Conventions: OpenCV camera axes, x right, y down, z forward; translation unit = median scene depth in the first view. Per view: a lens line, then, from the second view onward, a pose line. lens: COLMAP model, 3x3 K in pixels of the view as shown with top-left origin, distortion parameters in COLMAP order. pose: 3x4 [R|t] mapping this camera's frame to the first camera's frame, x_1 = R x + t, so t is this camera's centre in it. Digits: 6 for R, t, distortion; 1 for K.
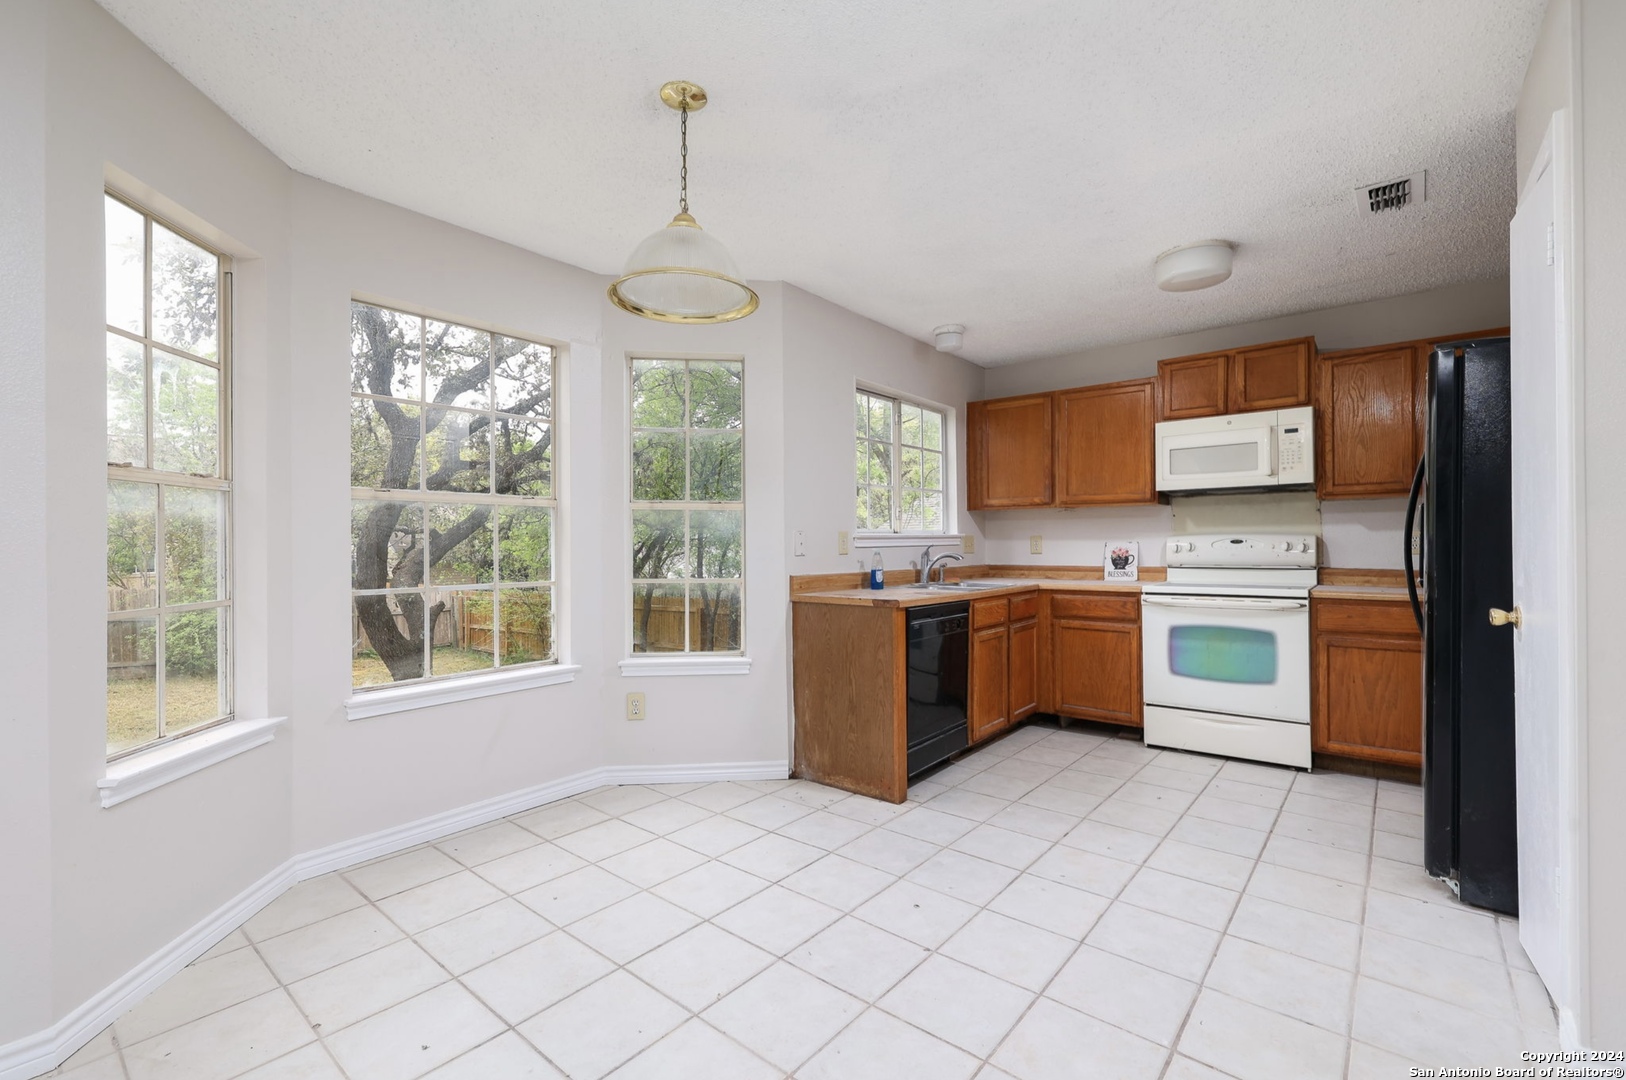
lens RADIAL K [[716.0, 0, 818.8], [0, 716.0, 543.3], [0, 0, 1]] dist [0.001347, 0.000064]
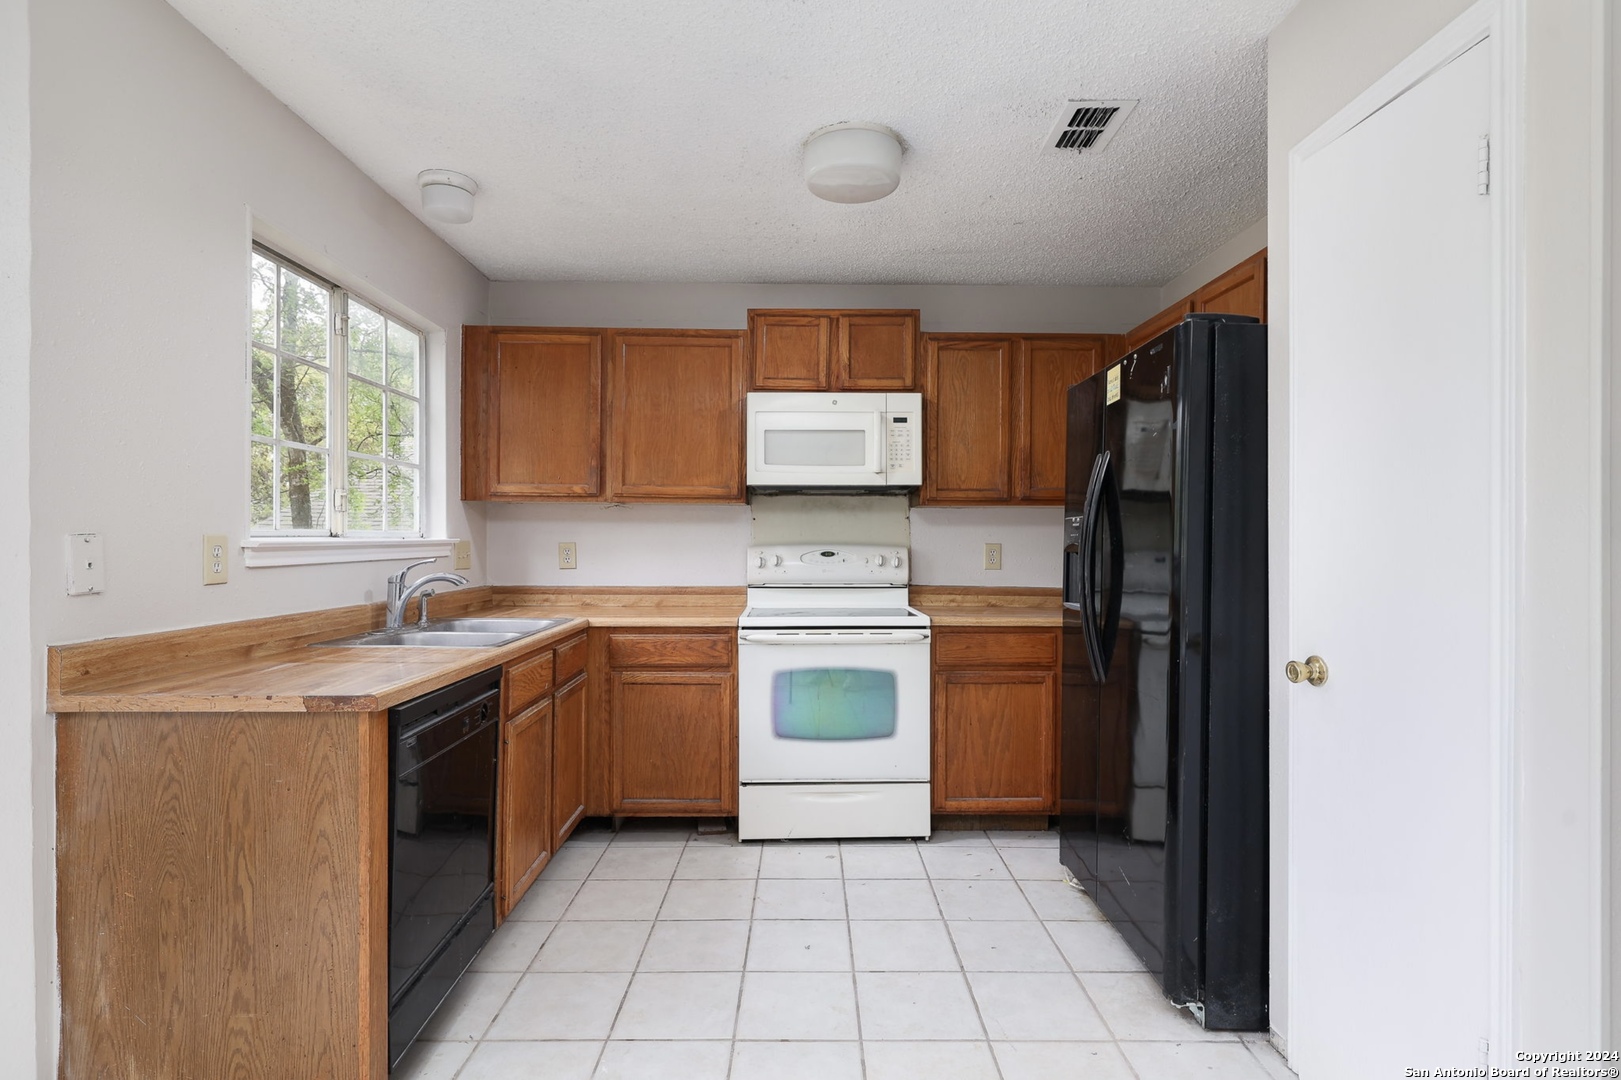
lens RADIAL K [[800.3, 0, 810.7], [0, 800.3, 542.5], [0, 0, 1]] dist [0.000843, 0.000228]
pose [[0.771343, 0.009447, 0.636350, 0.001622], [-0.010387, 0.999944, -0.002254, -0.014113], [-0.636335, -0.004872, 0.771397, 0.345916]]
